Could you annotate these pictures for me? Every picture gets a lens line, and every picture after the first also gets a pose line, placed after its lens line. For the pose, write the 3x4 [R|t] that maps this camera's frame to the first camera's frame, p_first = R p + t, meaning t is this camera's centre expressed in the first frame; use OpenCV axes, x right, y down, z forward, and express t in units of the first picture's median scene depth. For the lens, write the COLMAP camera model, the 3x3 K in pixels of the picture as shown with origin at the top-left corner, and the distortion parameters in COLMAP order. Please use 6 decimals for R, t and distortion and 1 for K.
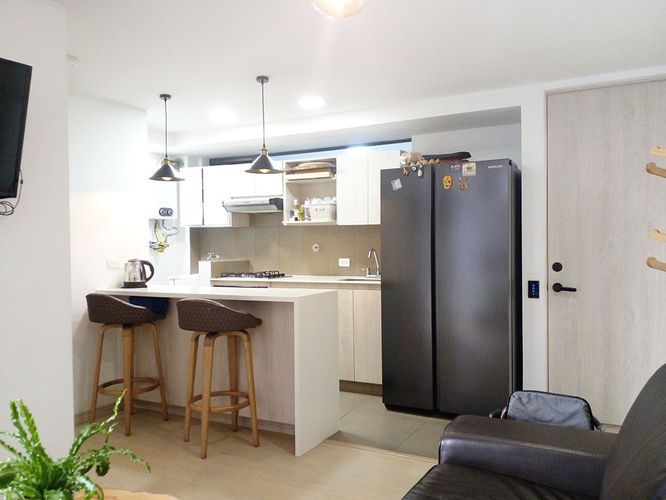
lens RADIAL K [[537.1, 0, 342.7], [0, 537.1, 249.9], [0, 0, 1]] dist [0.094915, -0.116934]
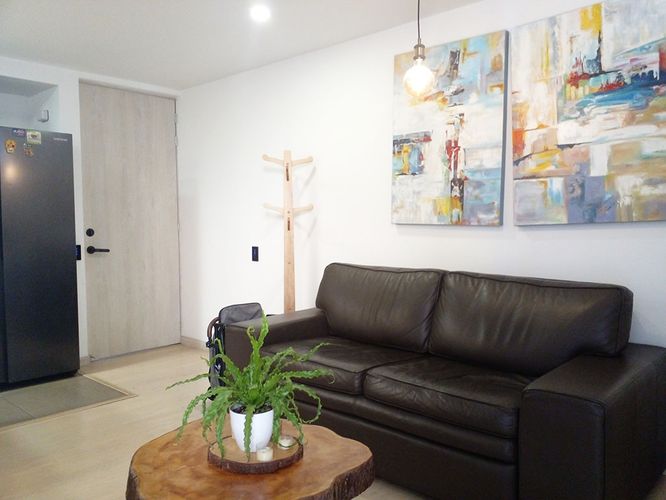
lens RADIAL K [[537.1, 0, 342.7], [0, 537.1, 249.9], [0, 0, 1]] dist [0.094915, -0.116934]
pose [[0.264557, -0.044649, 0.963336, -0.516928], [0.012746, 0.999002, 0.042802, 0.022087], [-0.964286, 0.000955, 0.264862, 0.140627]]
